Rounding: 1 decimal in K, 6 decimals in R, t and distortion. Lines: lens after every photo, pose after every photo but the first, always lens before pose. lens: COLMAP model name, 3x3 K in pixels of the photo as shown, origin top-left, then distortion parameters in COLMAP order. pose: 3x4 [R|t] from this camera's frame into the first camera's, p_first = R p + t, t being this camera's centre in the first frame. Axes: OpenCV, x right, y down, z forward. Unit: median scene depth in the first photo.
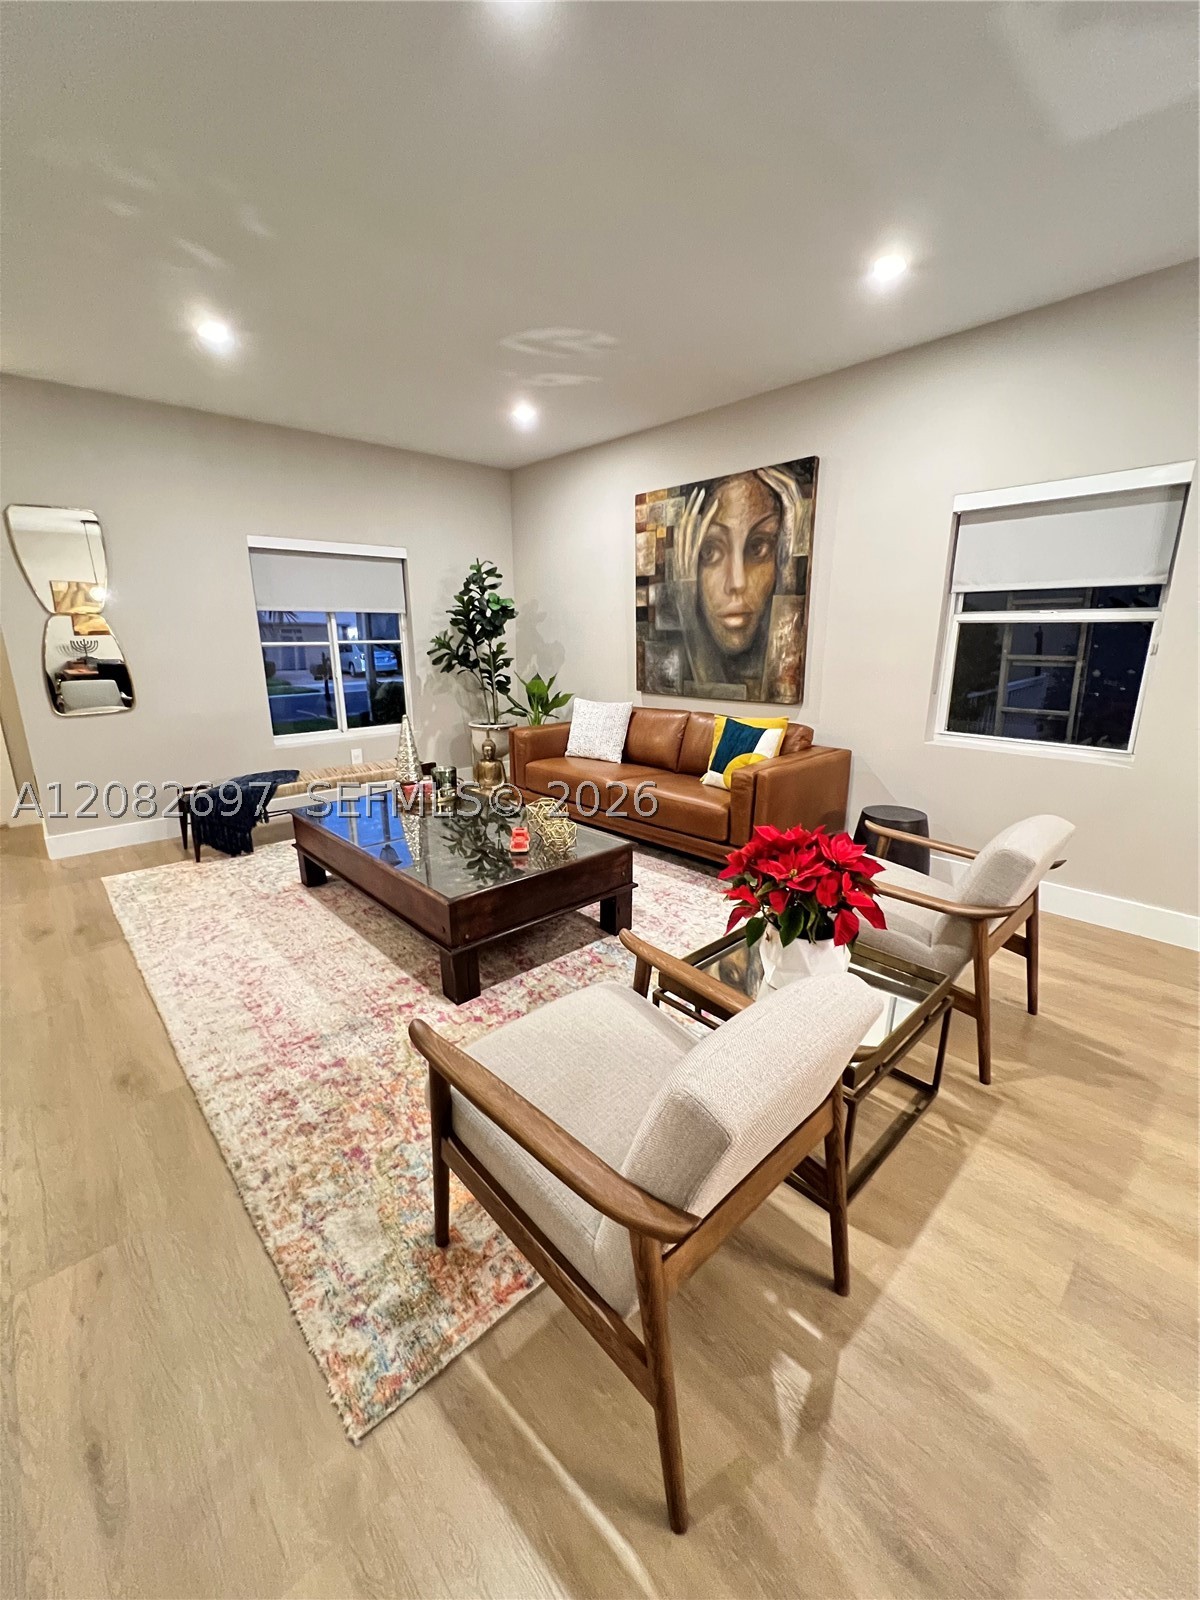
lens RADIAL K [[642.3, 0, 605.6], [0, 642.3, 803.7], [0, 0, 1]] dist [0.000780, -0.000300]
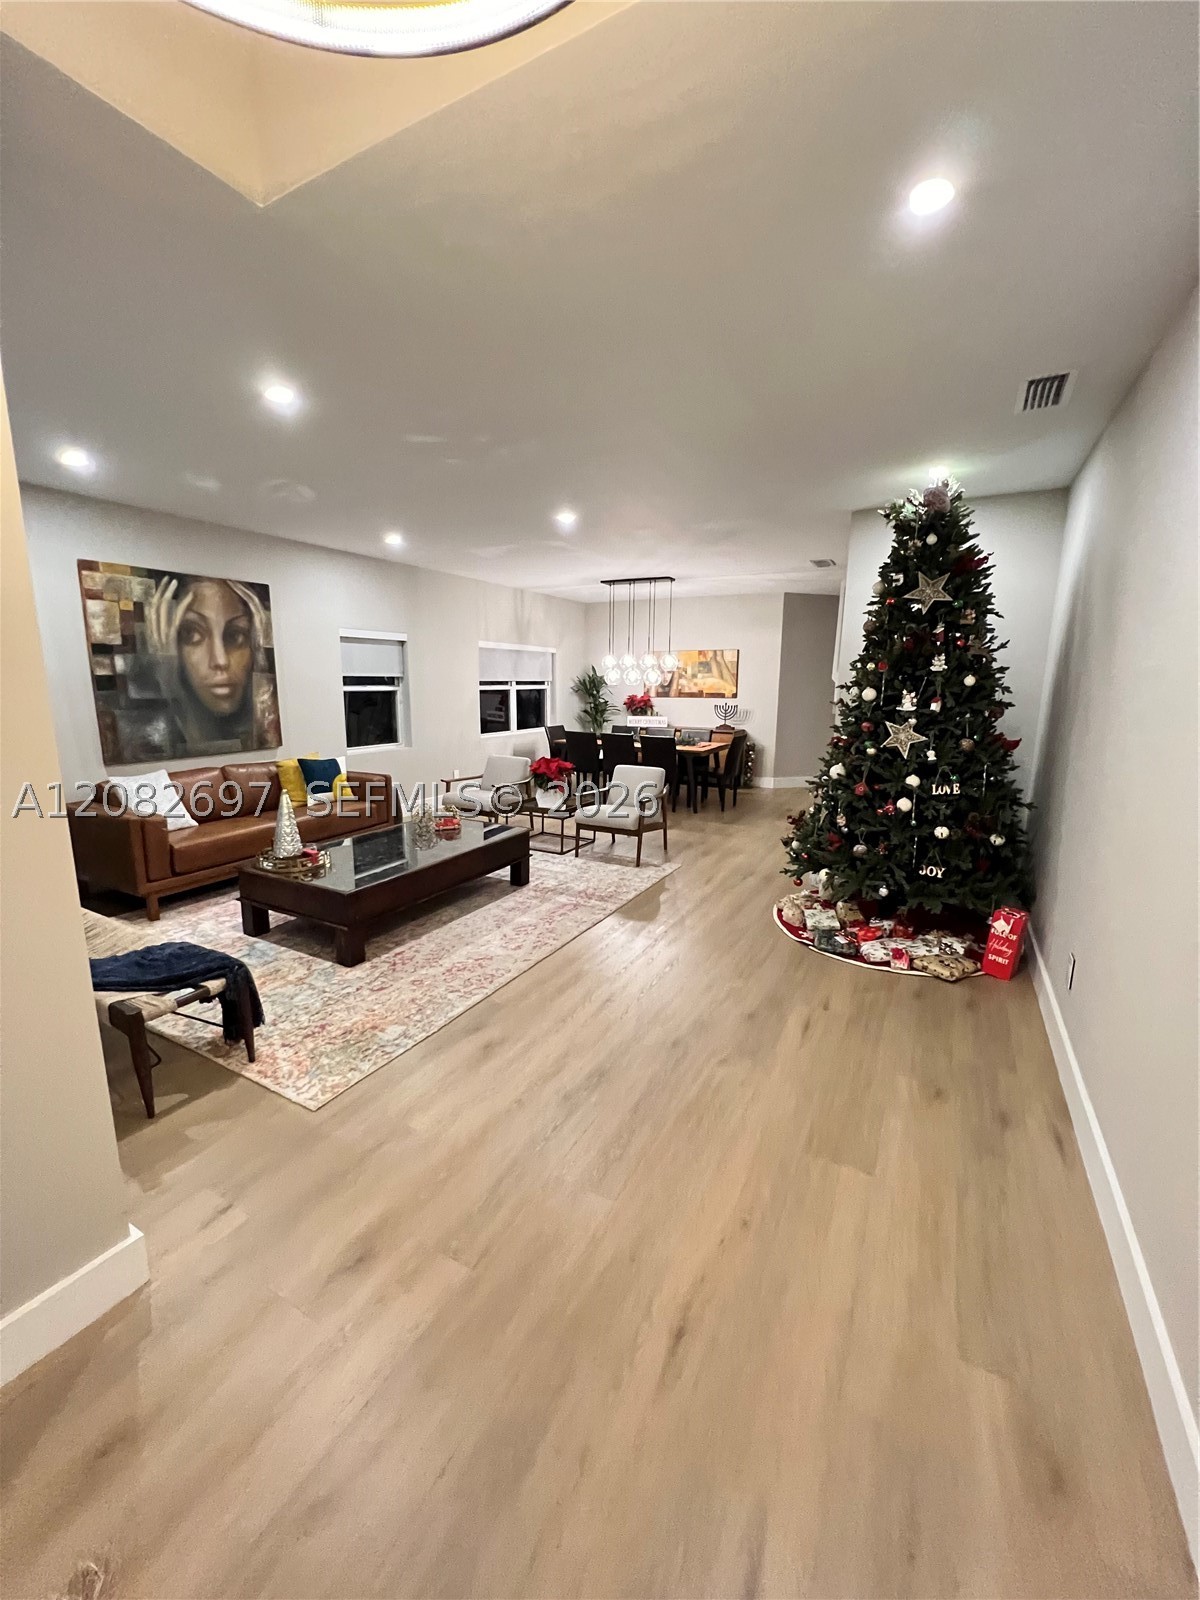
lens RADIAL K [[642.3, 0, 602.2], [0, 642.3, 798.1], [0, 0, 1]] dist [0.000780, -0.000300]
pose [[-0.317526, -0.176320, 0.931713, -1.253650], [0.232024, 0.938246, 0.256630, -0.240064], [-0.919425, 0.297666, -0.257007, 0.713339]]
